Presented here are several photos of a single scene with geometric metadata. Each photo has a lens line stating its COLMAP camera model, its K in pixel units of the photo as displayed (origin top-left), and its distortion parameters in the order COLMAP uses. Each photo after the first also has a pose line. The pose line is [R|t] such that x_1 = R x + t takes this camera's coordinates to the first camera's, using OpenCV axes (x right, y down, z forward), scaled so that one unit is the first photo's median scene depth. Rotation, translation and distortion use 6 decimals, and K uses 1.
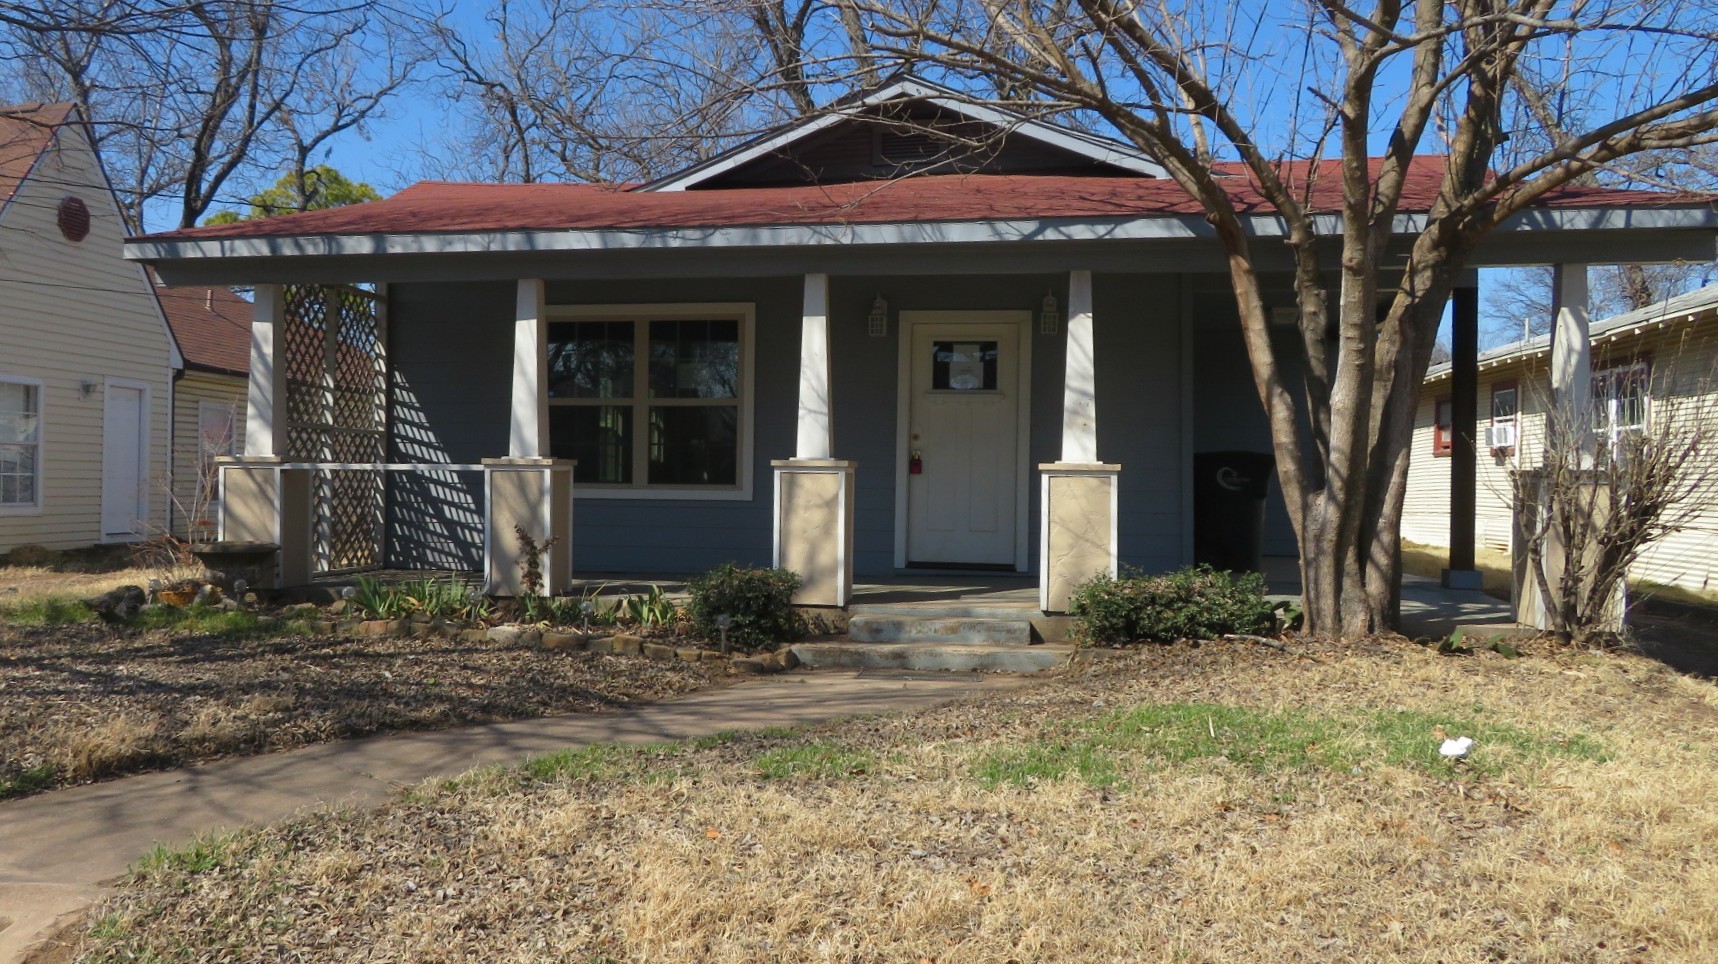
lens RADIAL K [[1348.6, 0, 858.7], [0, 1348.6, 480.5], [0, 0, 1]] dist [-0.007001, -0.005340]
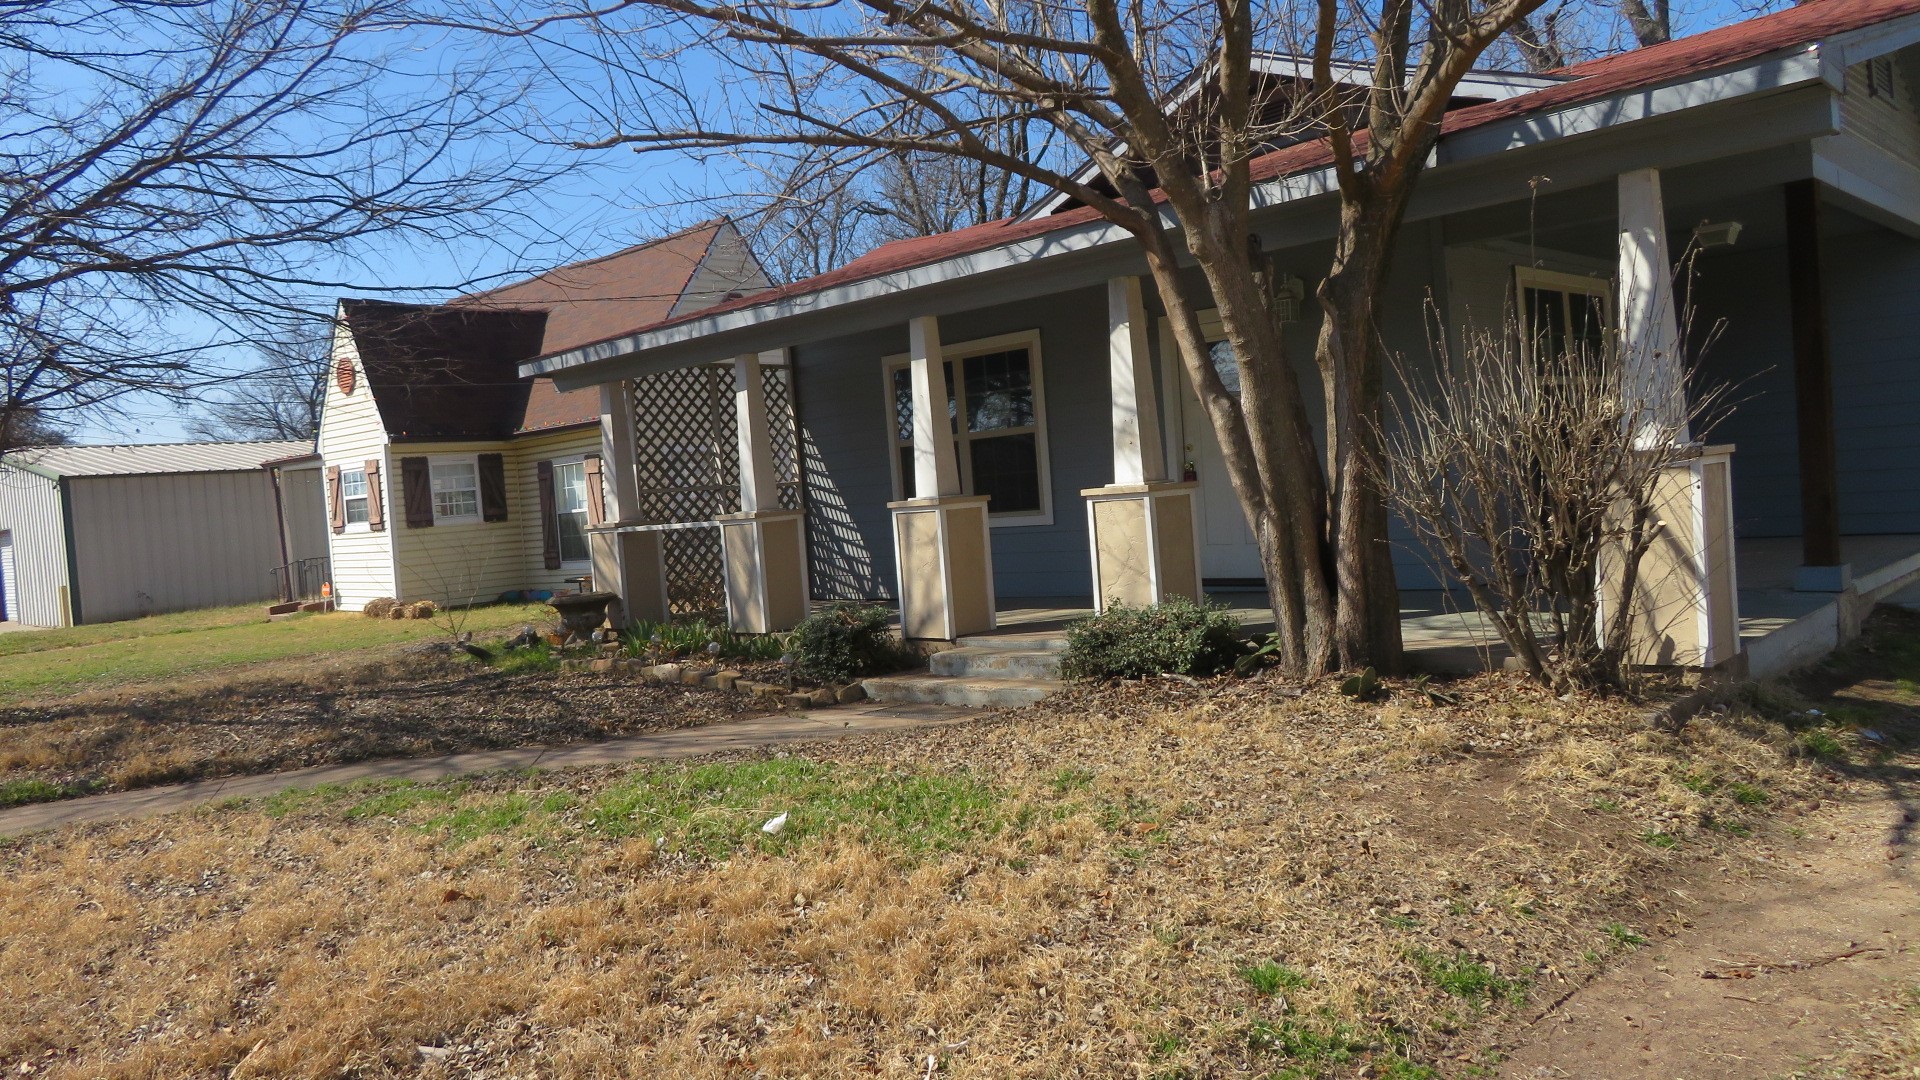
lens RADIAL K [[1377.5, 0, 956.1], [0, 1377.5, 548.5], [0, 0, 1]] dist [0.006805, -0.004559]
pose [[0.825299, -0.051741, -0.562321, 0.591241], [0.085363, 0.995781, 0.033660, -0.011211], [0.558207, -0.075781, 0.826234, 0.138159]]
